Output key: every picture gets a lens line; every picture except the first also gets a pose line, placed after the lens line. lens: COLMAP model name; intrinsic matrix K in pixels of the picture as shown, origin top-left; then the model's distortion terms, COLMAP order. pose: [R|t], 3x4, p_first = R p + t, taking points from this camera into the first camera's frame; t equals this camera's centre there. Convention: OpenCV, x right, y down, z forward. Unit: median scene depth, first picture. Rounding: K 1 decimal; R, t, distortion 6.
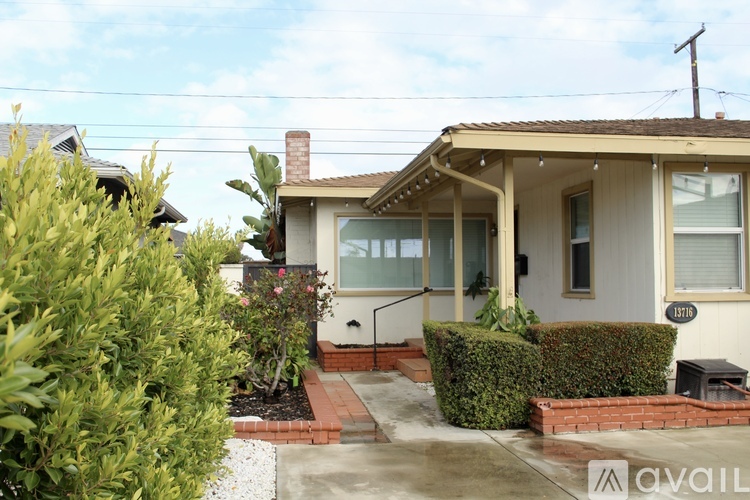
lens RADIAL K [[811.0, 0, 375.0], [0, 811.0, 250.0], [0, 0, 1]] dist [-0.106396, 0.125349]
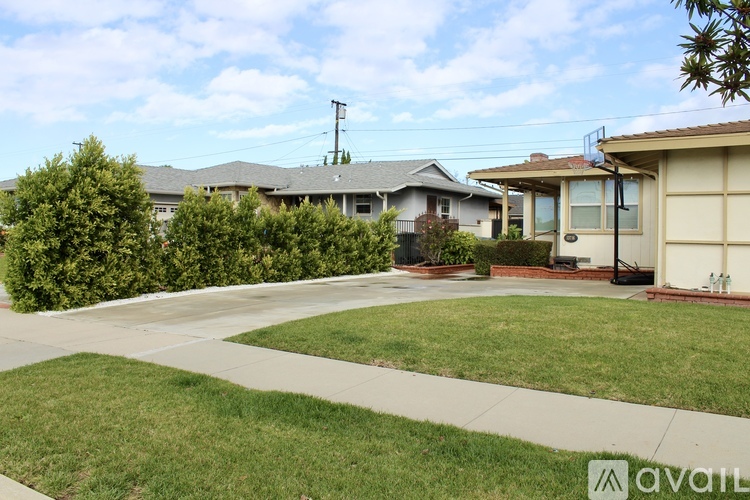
lens RADIAL K [[630.4, 0, 375.0], [0, 630.4, 250.0], [0, 0, 1]] dist [-0.150759, 0.138132]
pose [[0.762169, 0.026213, -0.646847, 1.110500], [0.018800, 0.997862, 0.062589, -0.016616], [0.647105, -0.059864, 0.760047, -0.825597]]
